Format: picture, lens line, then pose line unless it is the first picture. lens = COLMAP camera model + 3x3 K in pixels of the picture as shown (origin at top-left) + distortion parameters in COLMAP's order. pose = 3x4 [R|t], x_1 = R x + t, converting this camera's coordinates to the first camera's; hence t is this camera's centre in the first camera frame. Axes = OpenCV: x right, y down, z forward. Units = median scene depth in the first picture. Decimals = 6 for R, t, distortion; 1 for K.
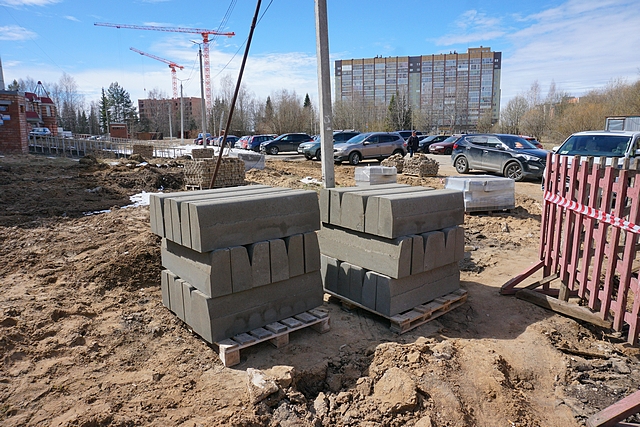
lens RADIAL K [[449.3, 0, 320.0], [0, 449.3, 213.5], [0, 0, 1]] dist [-0.008937, 0.006105]
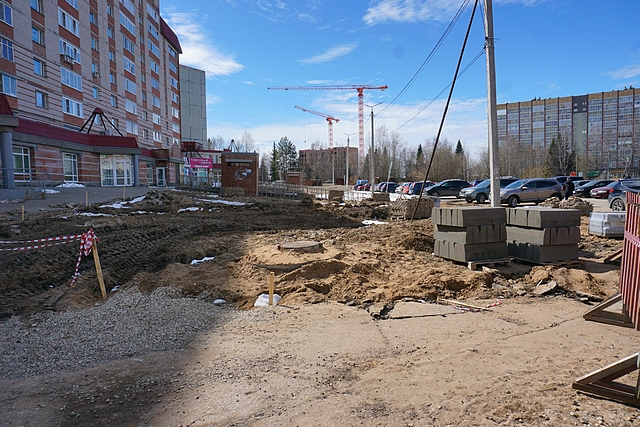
lens RADIAL K [[449.3, 0, 320.0], [0, 449.3, 213.5], [0, 0, 1]] dist [-0.008937, 0.006105]
pose [[0.948696, 0.013859, -0.315886, -0.013376], [-0.045578, 0.994599, -0.093246, 0.017675], [0.312887, 0.102859, 0.944204, -0.109563]]
